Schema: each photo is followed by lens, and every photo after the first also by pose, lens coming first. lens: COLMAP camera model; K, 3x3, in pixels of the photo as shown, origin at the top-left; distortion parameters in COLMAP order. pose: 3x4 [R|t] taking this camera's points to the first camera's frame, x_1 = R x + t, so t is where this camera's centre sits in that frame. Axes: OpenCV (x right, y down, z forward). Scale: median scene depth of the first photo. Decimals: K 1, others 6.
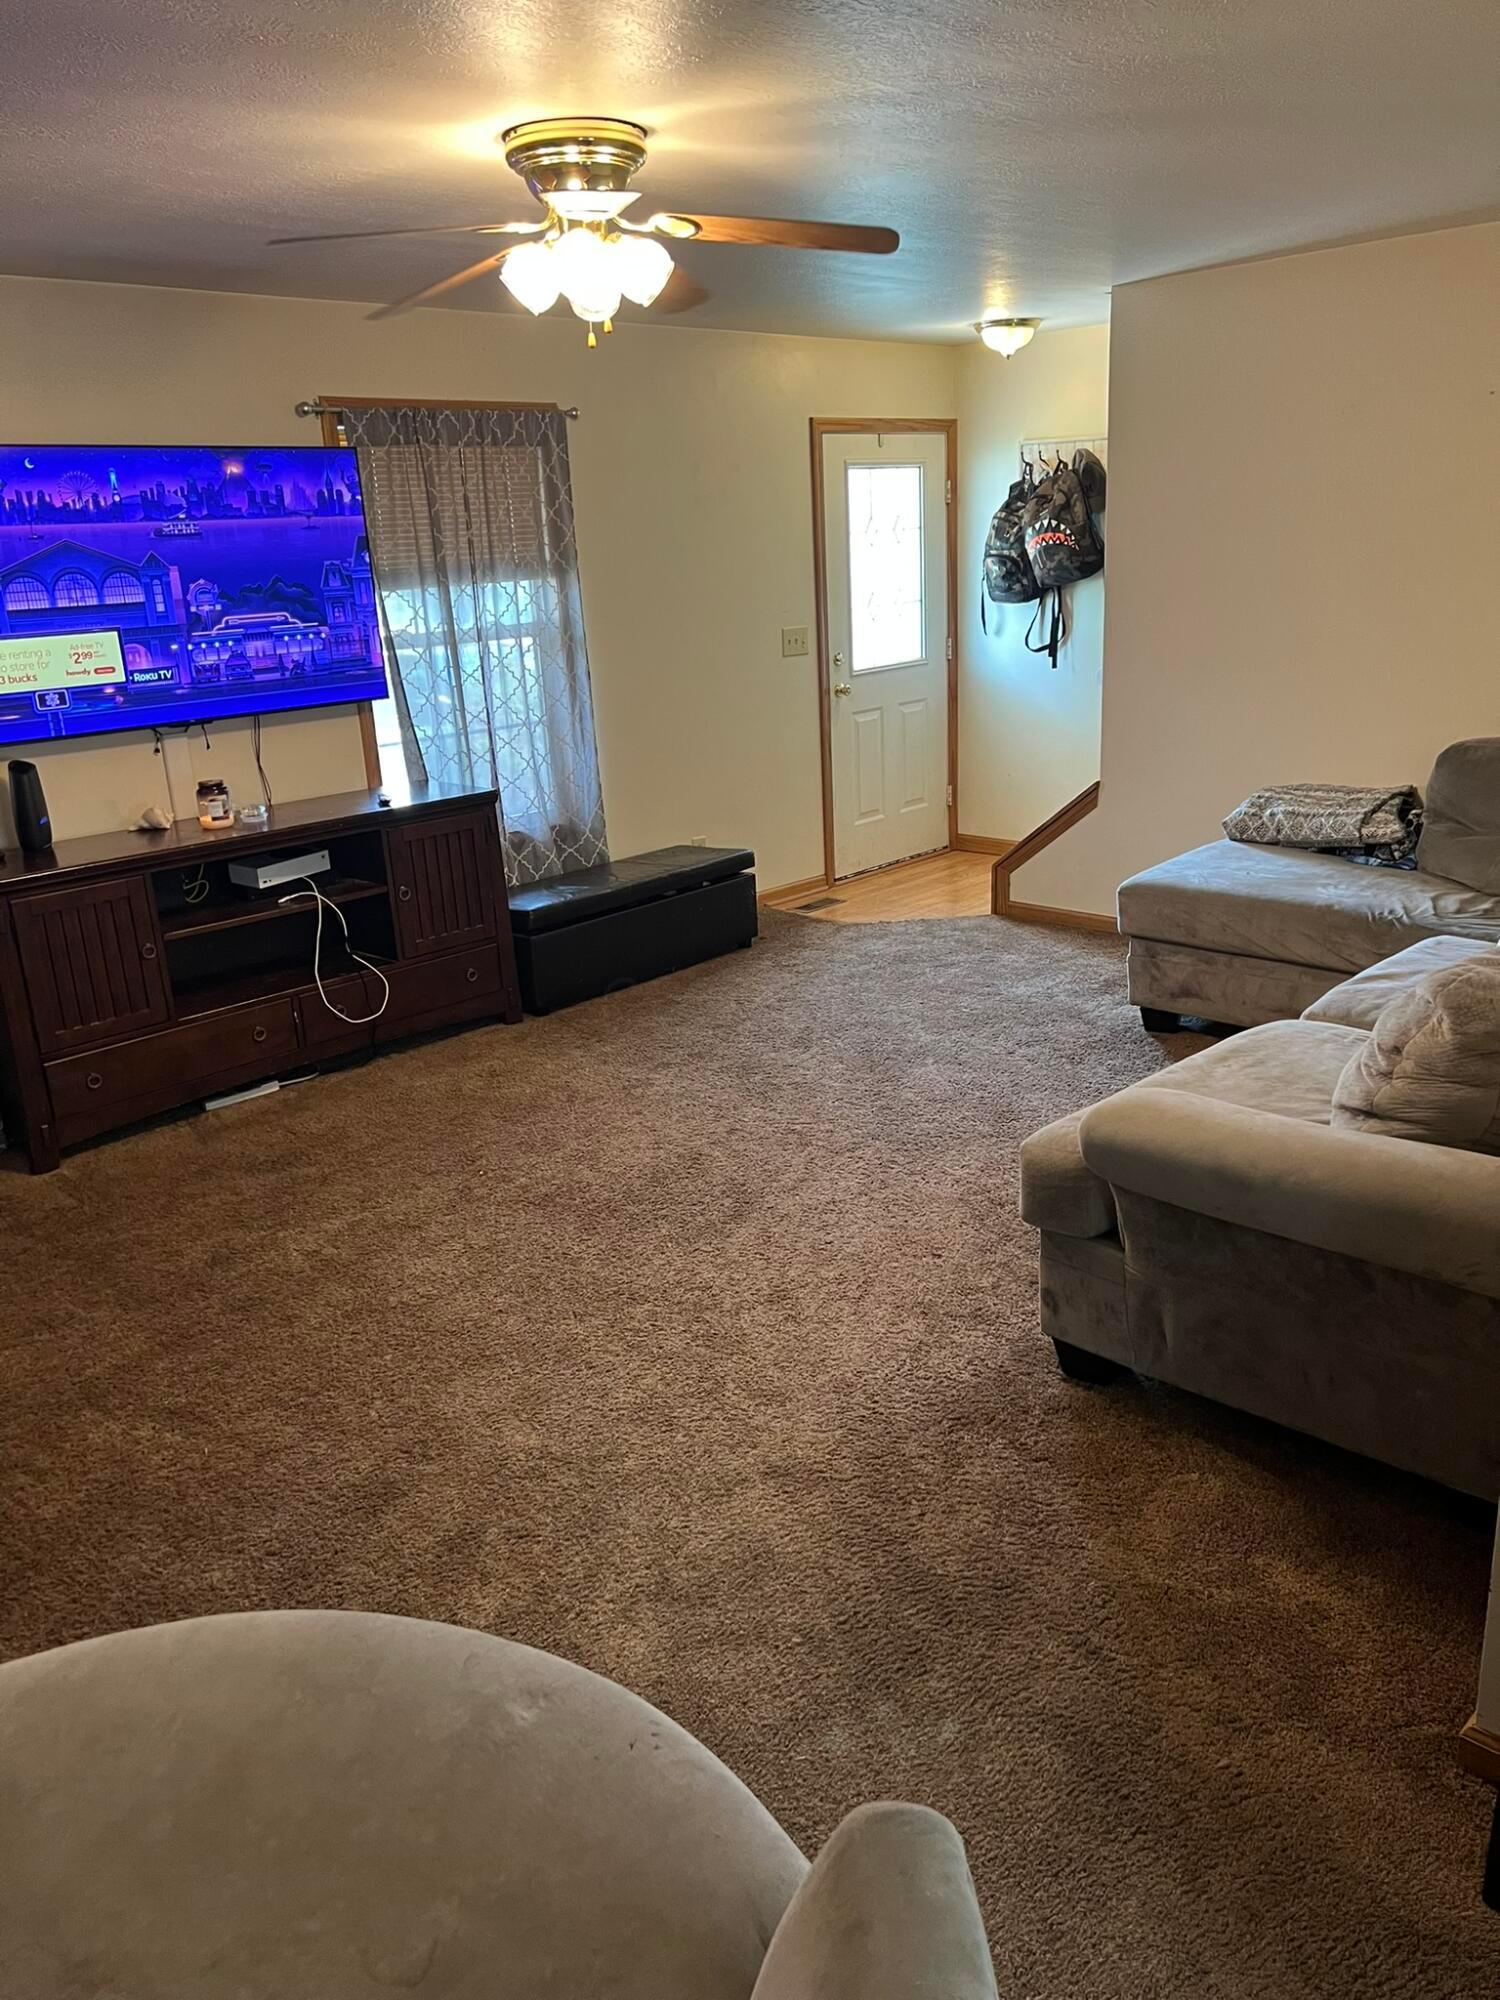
lens RADIAL K [[1505.0, 0, 750.0], [0, 1505.0, 1000.0], [0, 0, 1]] dist [0.083280, -0.109517]
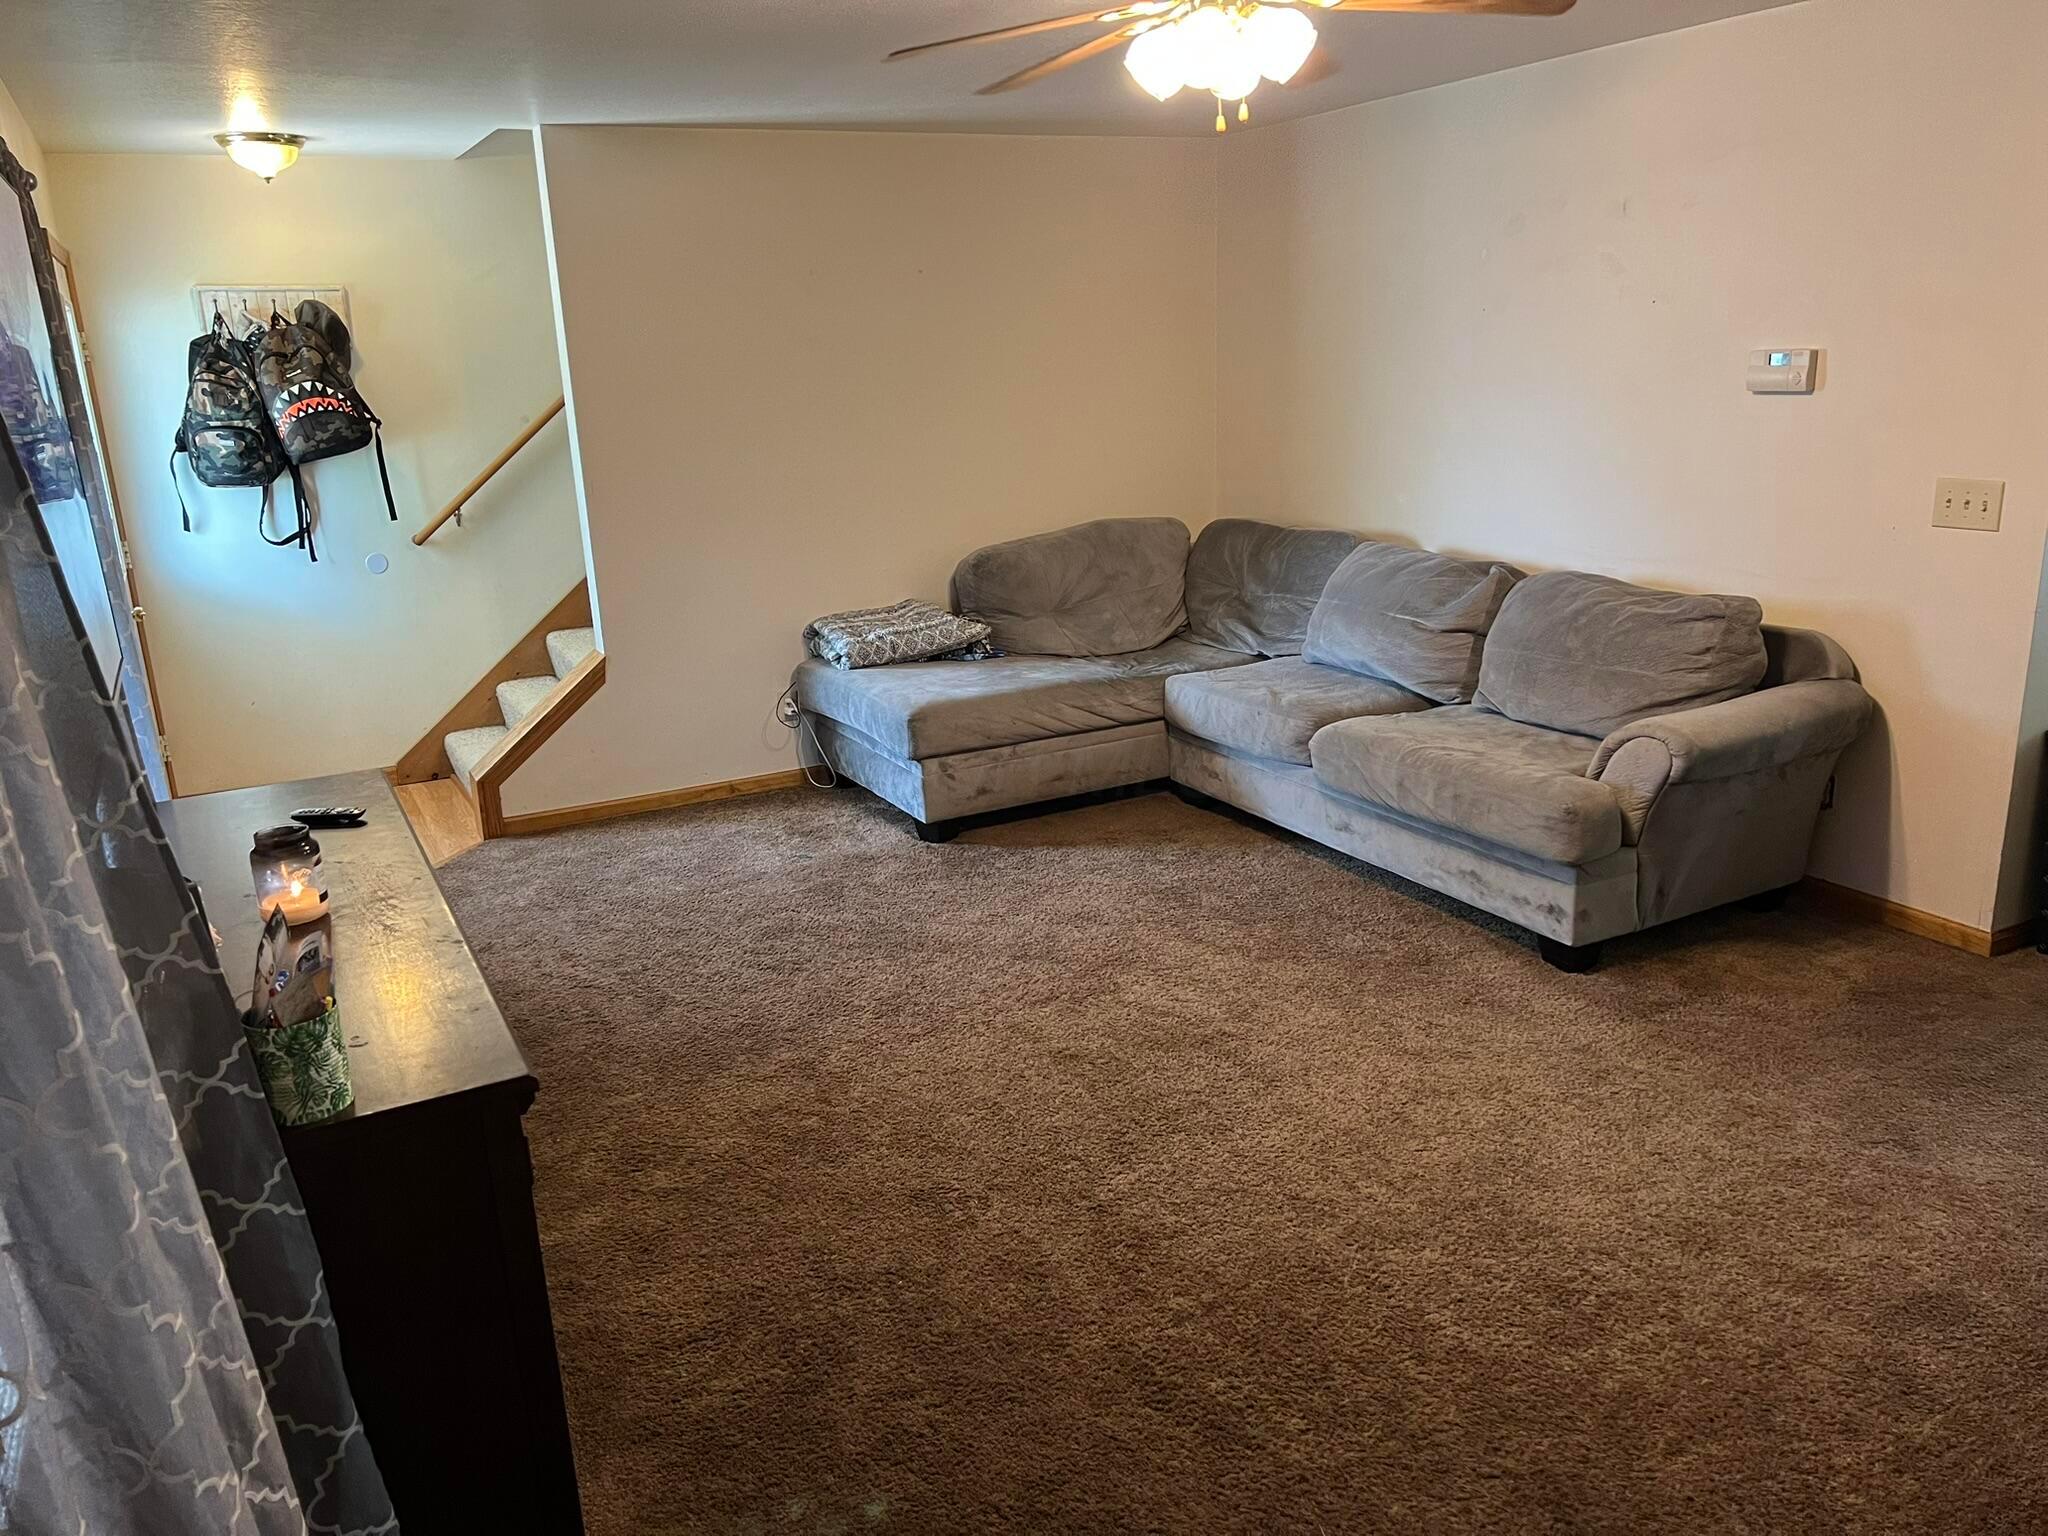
lens RADIAL K [[1541.2, 0, 1024.0], [0, 1541.2, 768.0], [0, 0, 1]] dist [0.083280, -0.109517]
pose [[0.317826, -0.216394, 0.923125, -0.504234], [0.309682, 0.943904, 0.114643, -0.097919], [-0.896149, 0.249439, 0.367011, 0.400093]]
